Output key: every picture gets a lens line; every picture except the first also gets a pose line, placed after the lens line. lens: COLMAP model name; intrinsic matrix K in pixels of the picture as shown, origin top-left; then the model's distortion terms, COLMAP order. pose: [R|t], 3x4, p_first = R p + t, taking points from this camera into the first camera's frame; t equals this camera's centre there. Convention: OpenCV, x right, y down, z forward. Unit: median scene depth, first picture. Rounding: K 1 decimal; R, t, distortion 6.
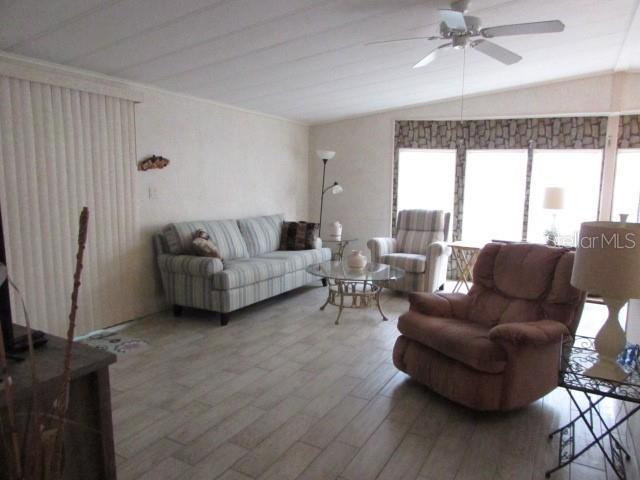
lens RADIAL K [[456.1, 0, 320.9], [0, 456.1, 241.9], [0, 0, 1]] dist [-0.024789, 0.026111]
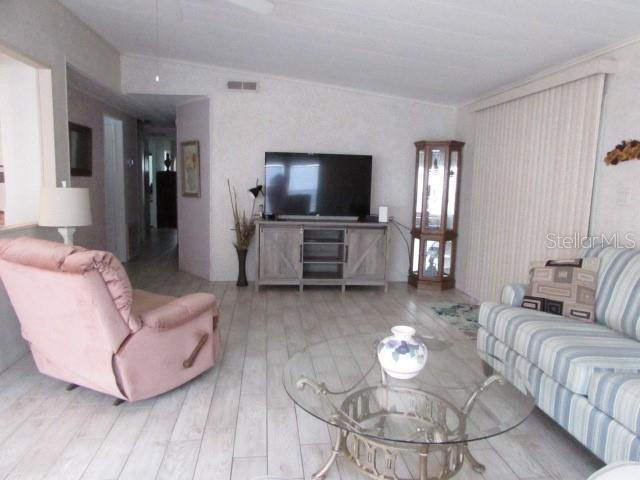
lens RADIAL K [[456.1, 0, 320.0], [0, 456.1, 241.3], [0, 0, 1]] dist [-0.024789, 0.026111]
pose [[-0.813109, 0.025061, -0.581572, 0.511097], [-0.122618, 0.969283, 0.213204, -0.175308], [0.569051, 0.244669, -0.785059, 1.714341]]
